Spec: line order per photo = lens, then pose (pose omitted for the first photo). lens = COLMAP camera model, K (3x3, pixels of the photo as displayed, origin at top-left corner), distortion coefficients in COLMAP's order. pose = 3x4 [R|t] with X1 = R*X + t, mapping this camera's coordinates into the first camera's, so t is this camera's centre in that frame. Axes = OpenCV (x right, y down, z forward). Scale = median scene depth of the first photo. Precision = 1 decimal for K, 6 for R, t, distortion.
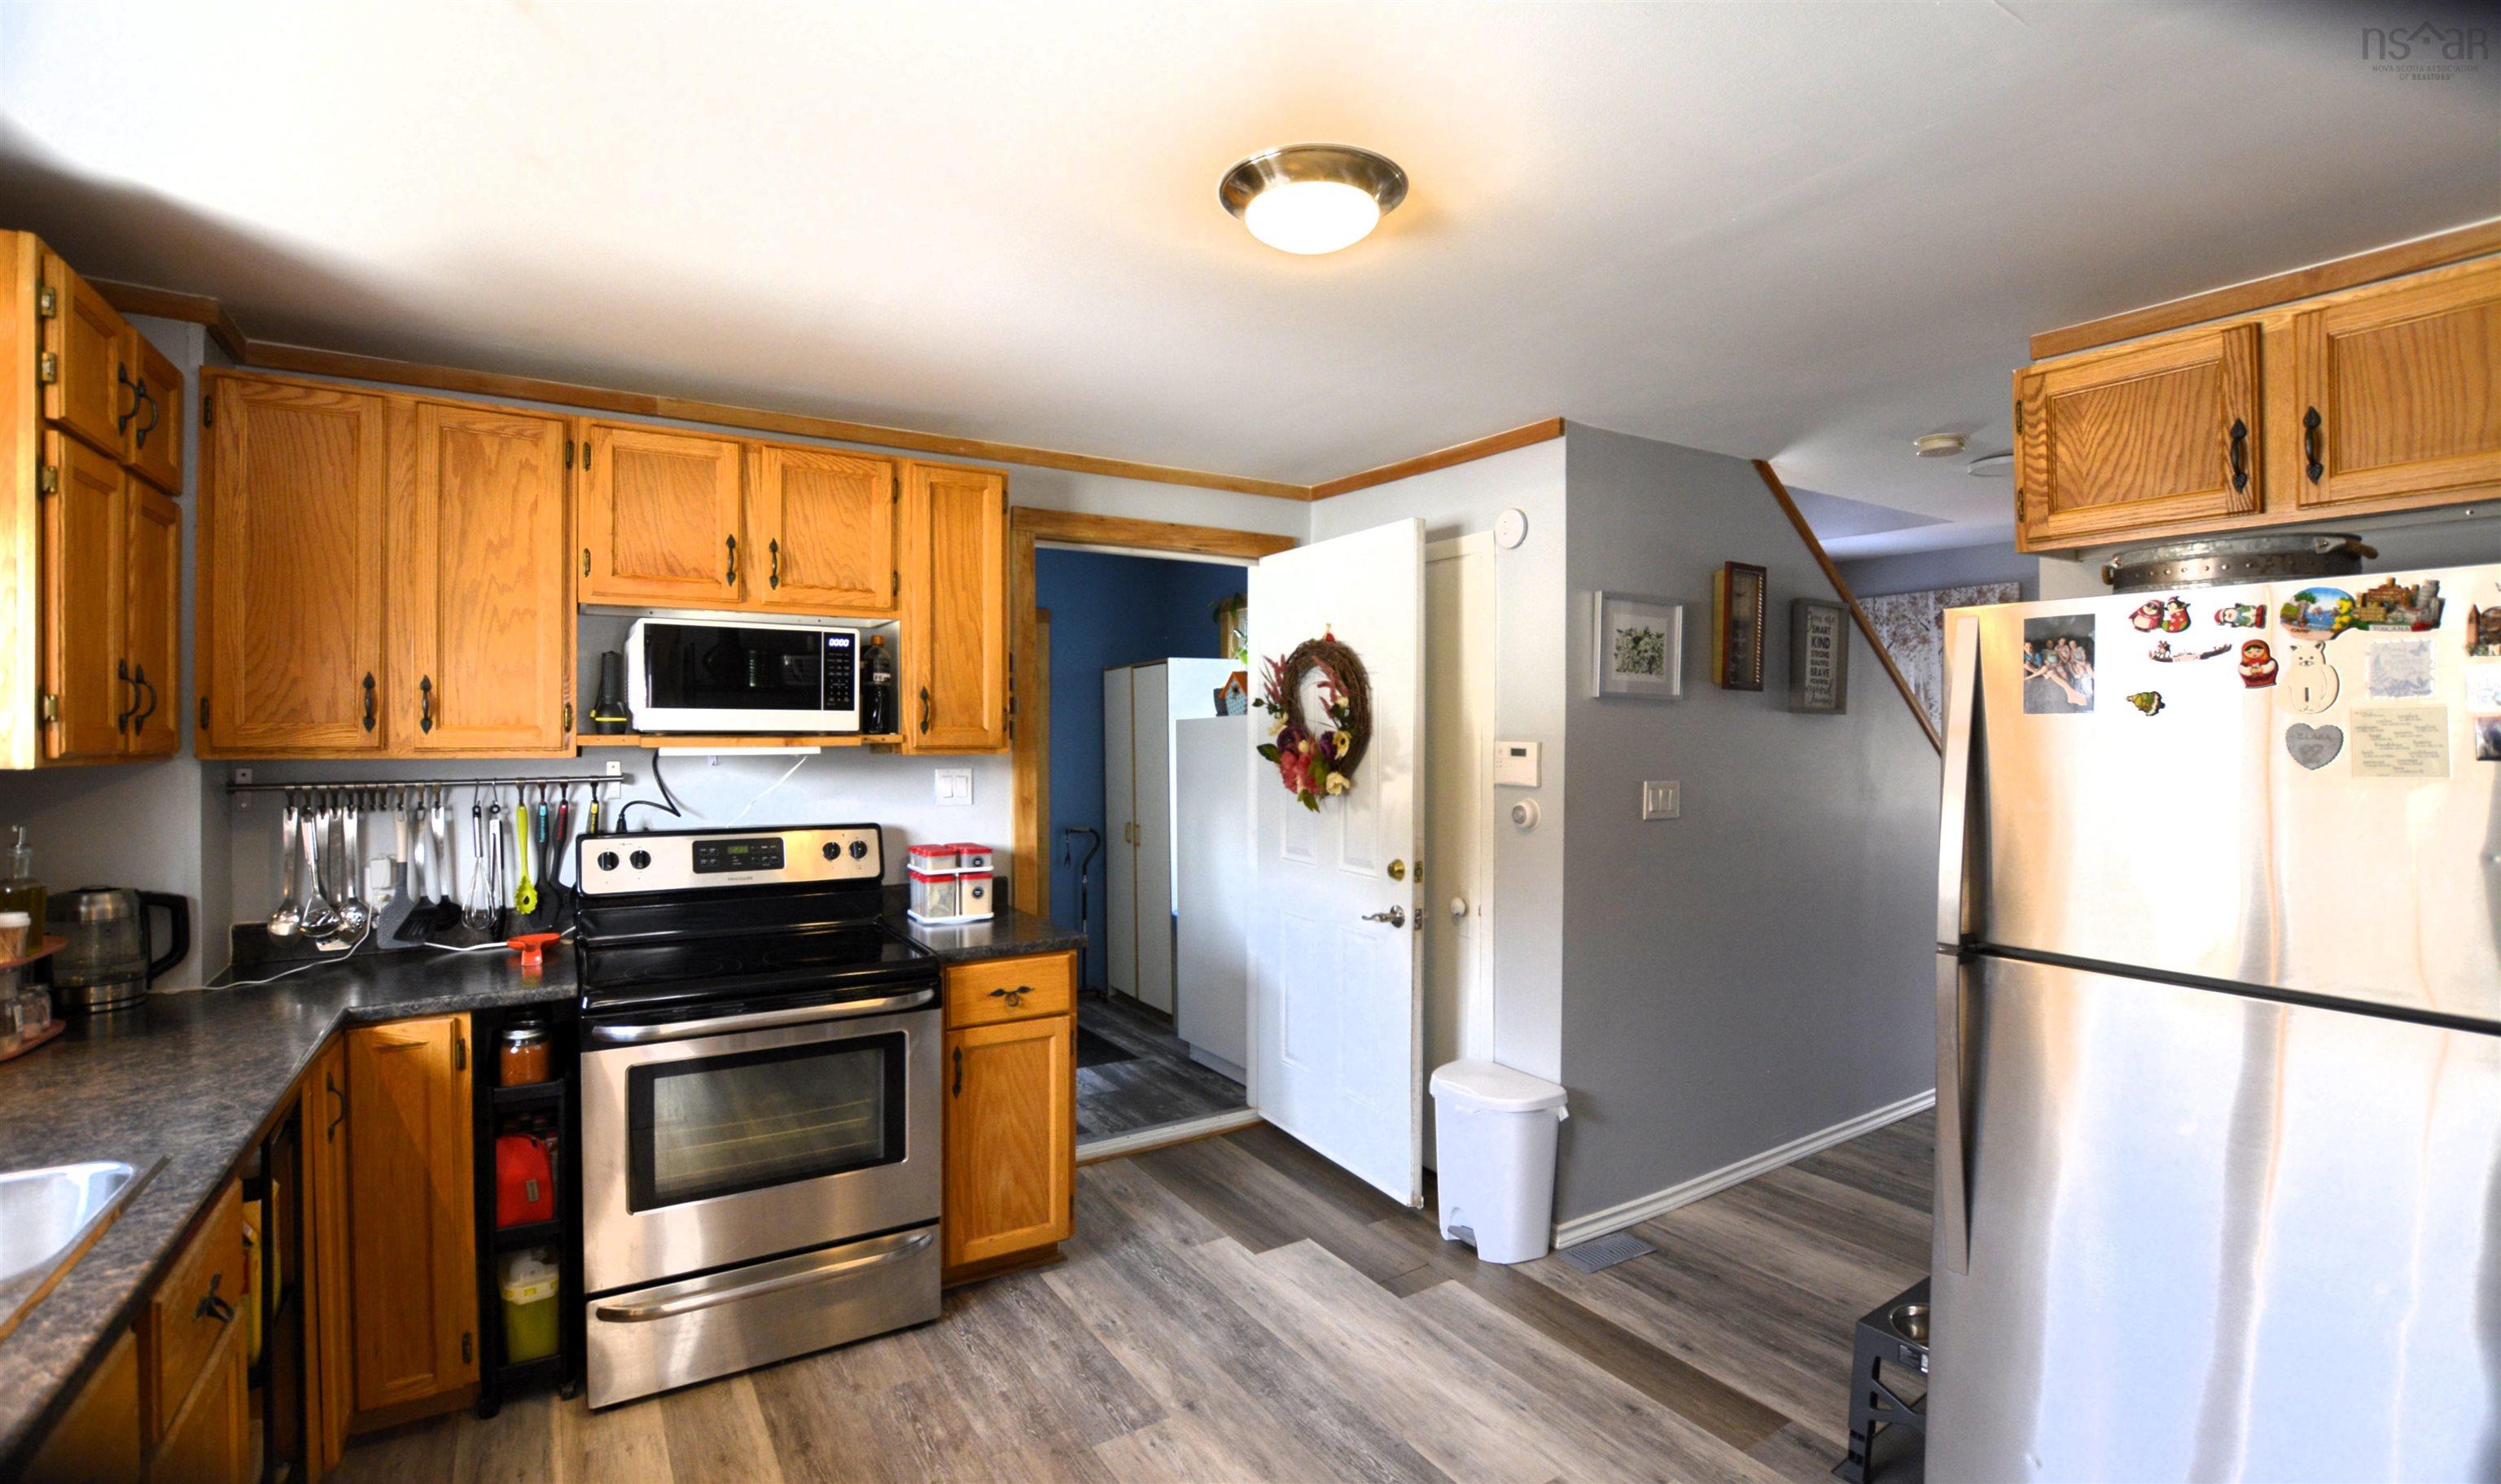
lens RADIAL K [[1103.6, 0, 1249.4], [0, 1103.6, 741.9], [0, 0, 1]] dist [-0.002369, -0.000247]
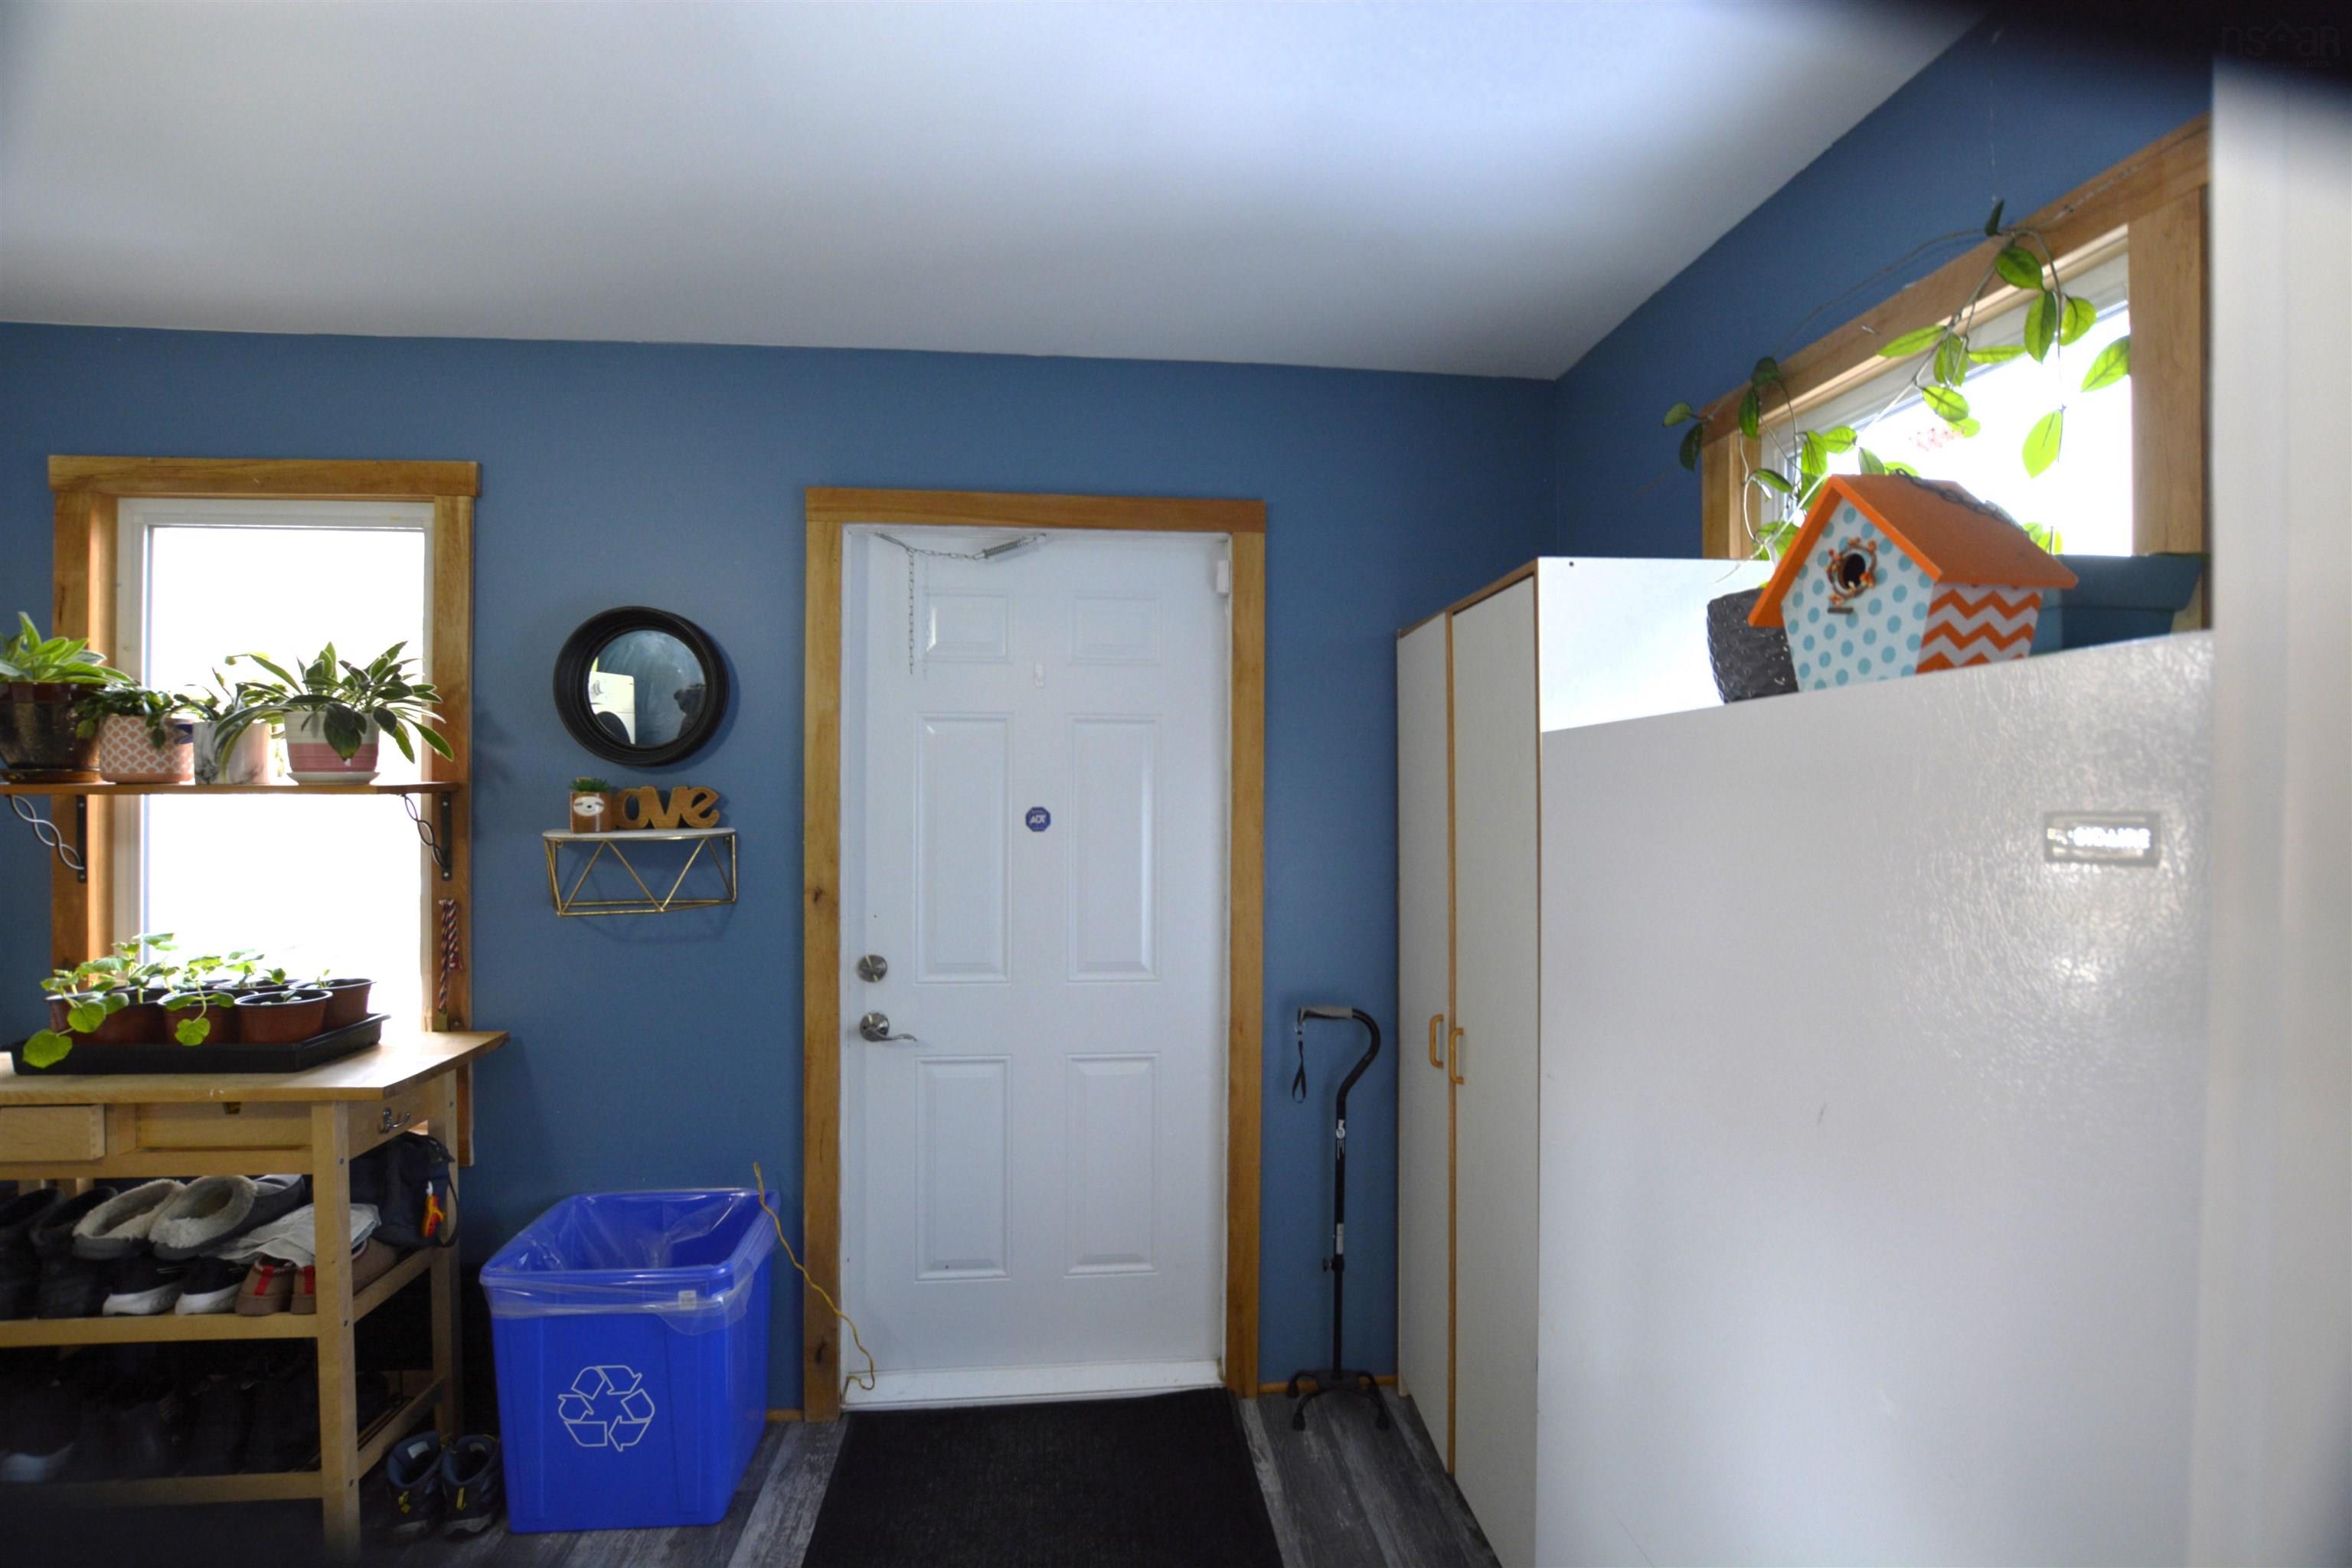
lens RADIAL K [[1035.9, 0, 1175.4], [0, 1035.9, 780.3], [0, 0, 1]] dist [0.000408, 0.000024]
pose [[0.895504, -0.002469, -0.445047, -0.031027], [0.000327, 0.999988, -0.004889, -0.007019], [0.445054, 0.004233, 0.895494, 0.641833]]
